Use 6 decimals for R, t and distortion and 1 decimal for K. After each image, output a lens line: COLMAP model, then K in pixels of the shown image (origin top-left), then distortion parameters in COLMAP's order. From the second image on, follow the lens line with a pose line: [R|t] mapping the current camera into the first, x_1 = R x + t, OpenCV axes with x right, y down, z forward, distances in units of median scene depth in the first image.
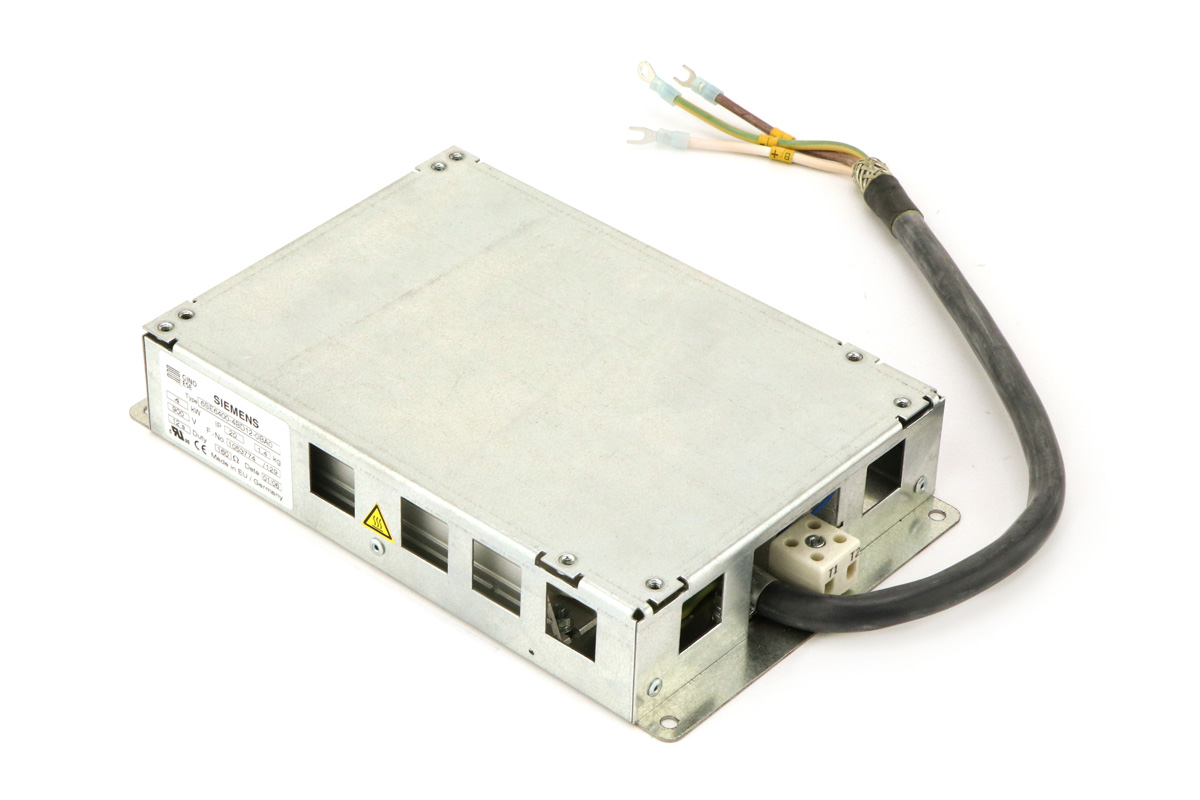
lens RADIAL K [[3190.1, 0, 480.9], [0, 3190.1, 401.1], [0, 0, 1]] dist [0.116661, 0.902650]
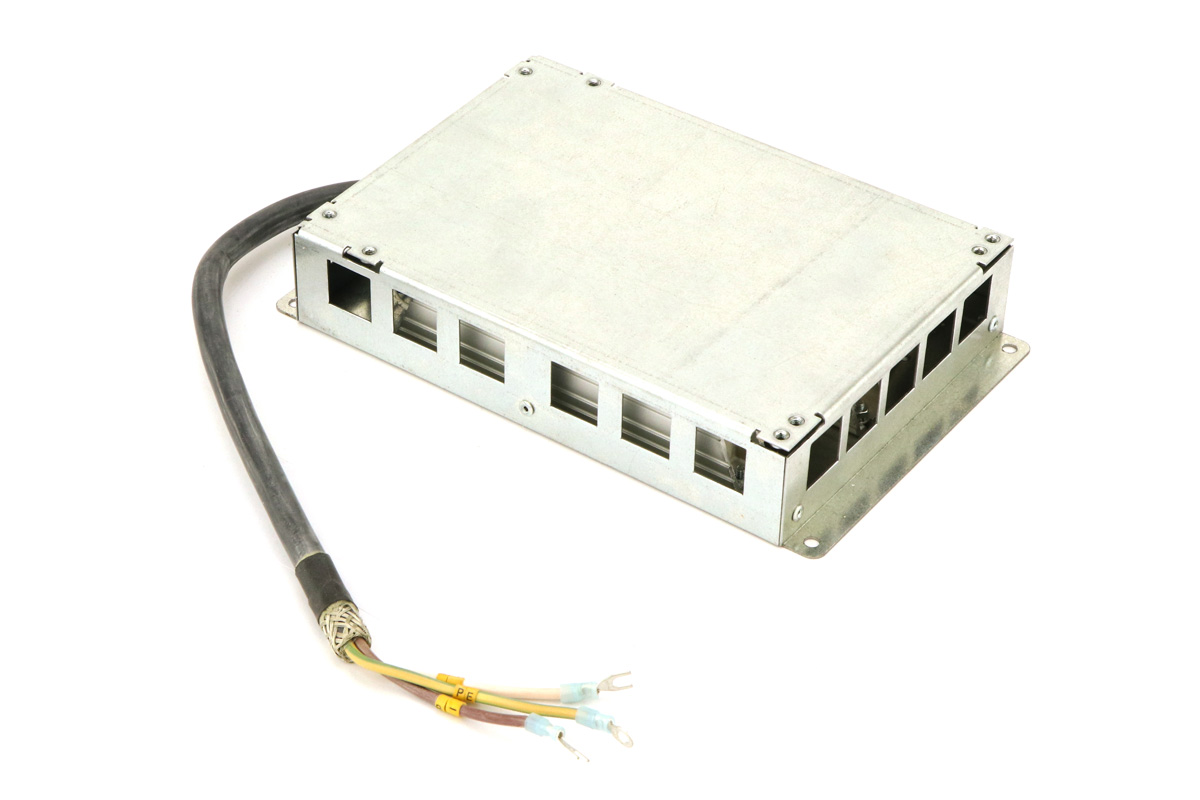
lens RADIAL K [[3190.1, 0, 480.9], [0, 3190.1, 401.1], [0, 0, 1]] dist [0.116661, 0.902650]
pose [[-0.995087, 0.061675, -0.077446, 0.163349], [-0.059356, 0.254433, 0.965267, -1.050146], [0.079238, 0.965122, -0.249522, 1.298245]]
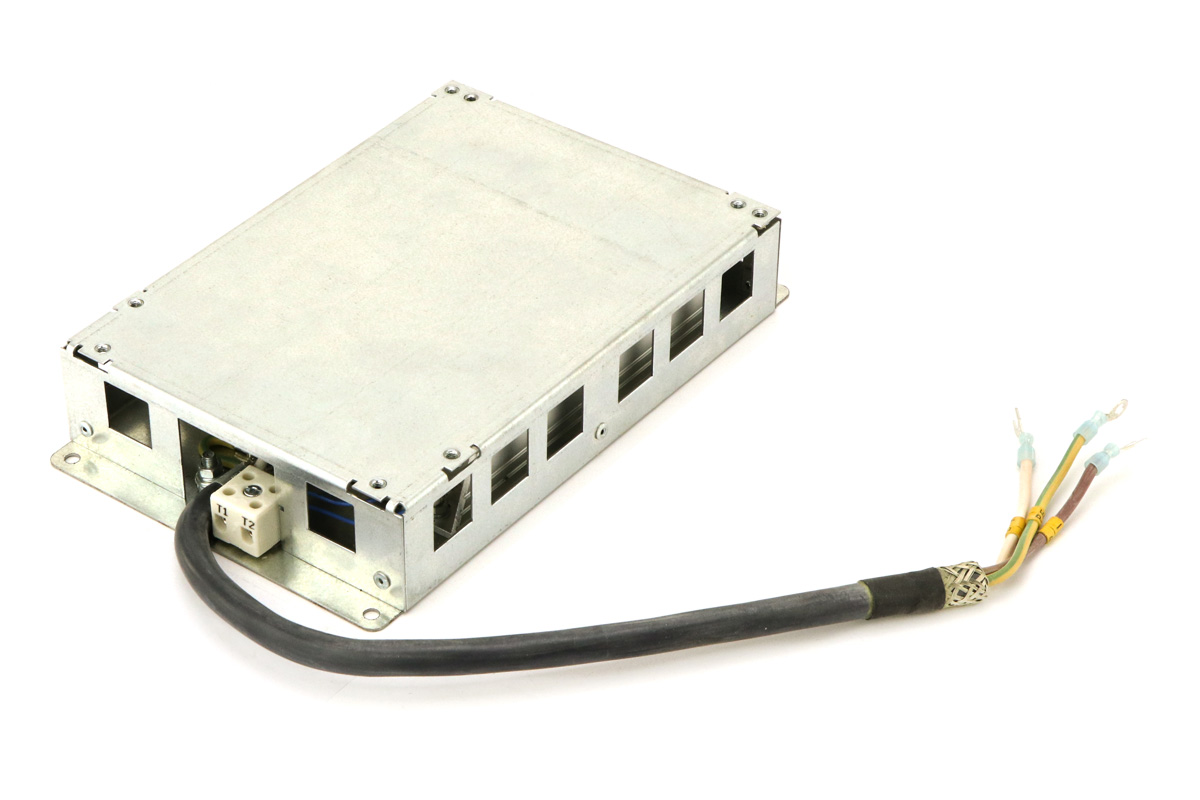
lens RADIAL K [[3190.1, 0, 480.9], [0, 3190.1, 401.1], [0, 0, 1]] dist [0.116661, 0.902650]
pose [[0.075635, 0.596401, -0.799115, 0.881003], [-0.590313, 0.672664, 0.446155, -0.463111], [0.803623, 0.437983, 0.402941, 0.584106]]
